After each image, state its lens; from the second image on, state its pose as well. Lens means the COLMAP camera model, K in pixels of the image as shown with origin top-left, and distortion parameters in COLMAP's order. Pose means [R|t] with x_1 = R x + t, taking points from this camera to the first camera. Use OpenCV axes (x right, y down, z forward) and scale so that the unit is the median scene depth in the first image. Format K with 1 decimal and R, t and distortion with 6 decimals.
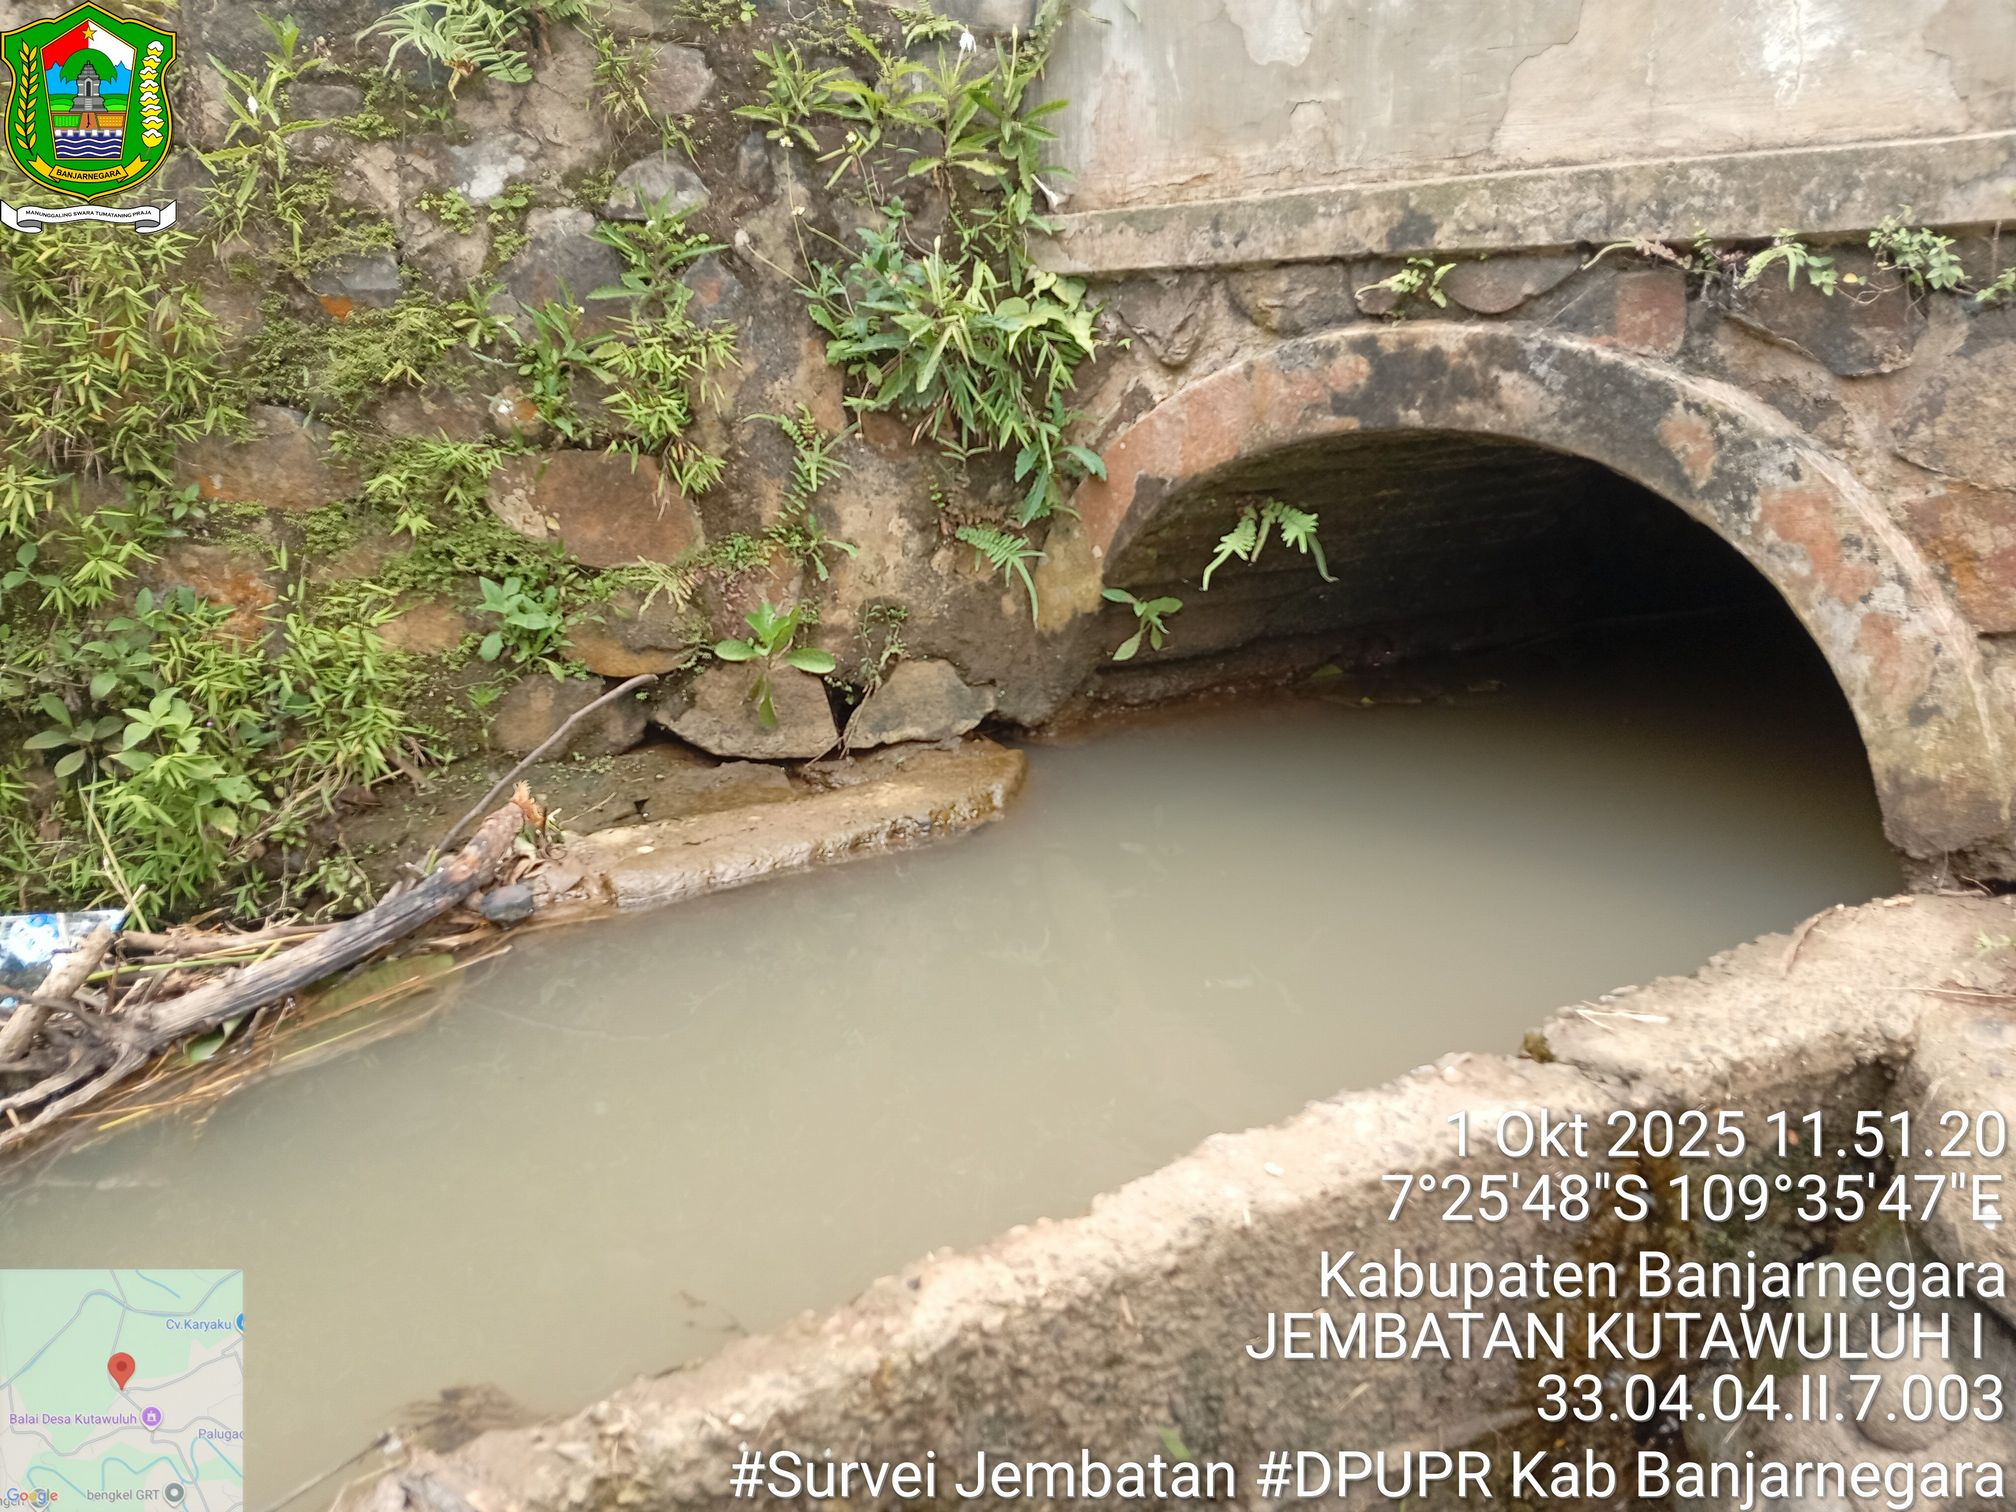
lens RADIAL K [[1560.1, 0, 1008.0], [0, 1560.1, 756.0], [0, 0, 1]] dist [0.118655, -0.214435]
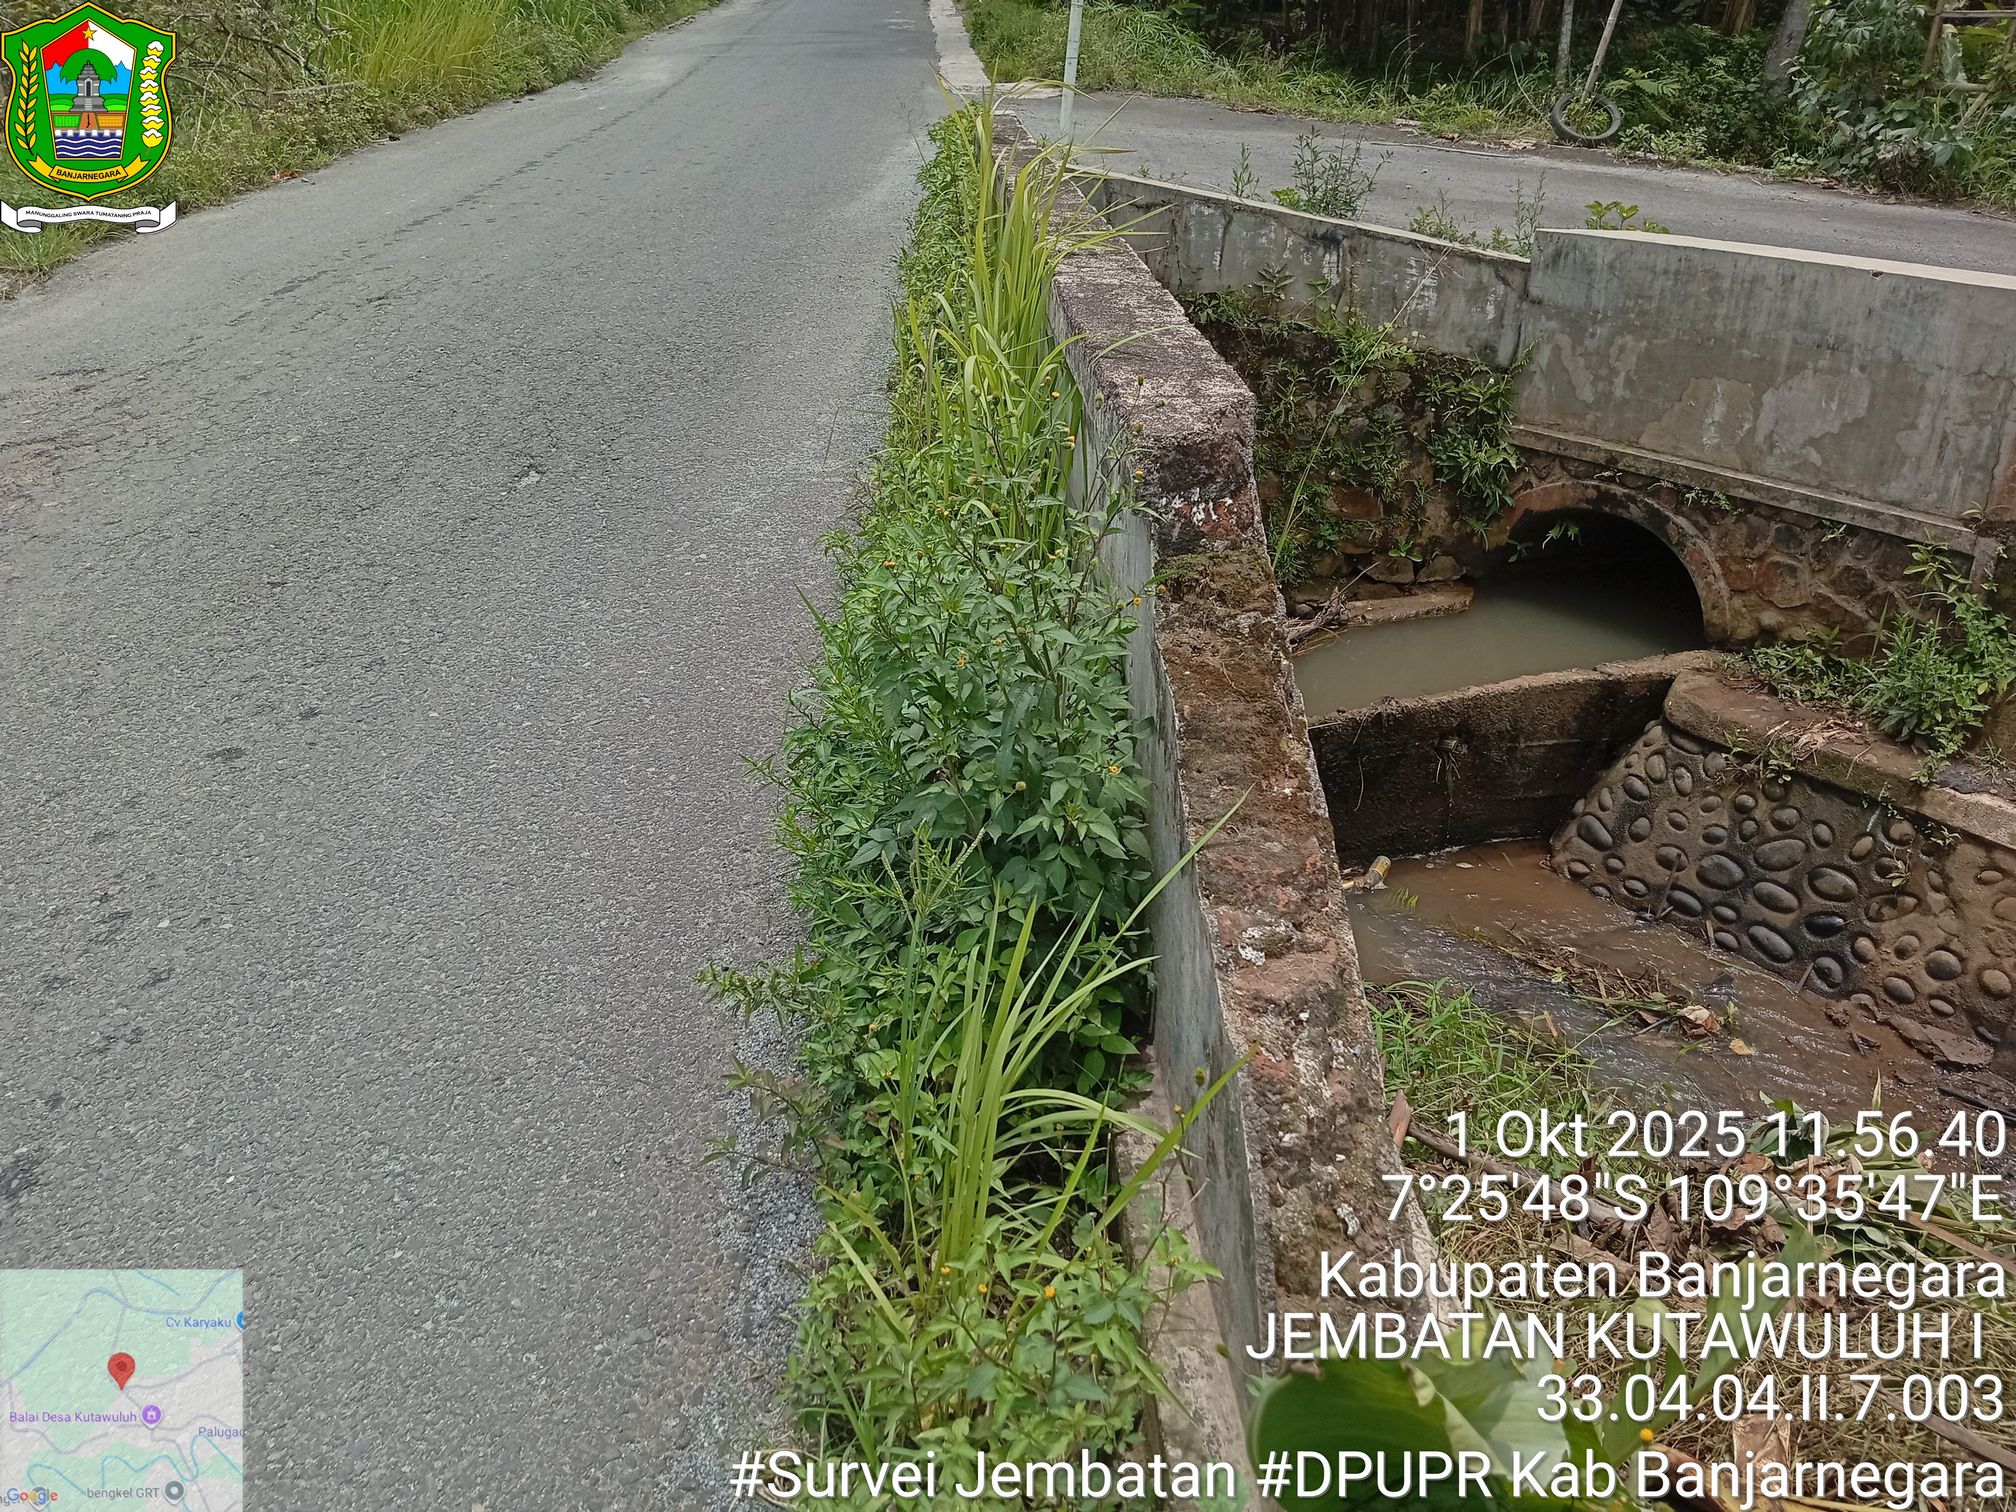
lens RADIAL K [[1560.1, 0, 1008.0], [0, 1560.1, 756.0], [0, 0, 1]] dist [0.118655, -0.214435]
pose [[0.976307, 0.118282, -0.181202, -0.327366], [-0.088164, 0.982161, 0.166094, -0.128147], [0.197615, -0.146183, 0.969319, -2.607657]]
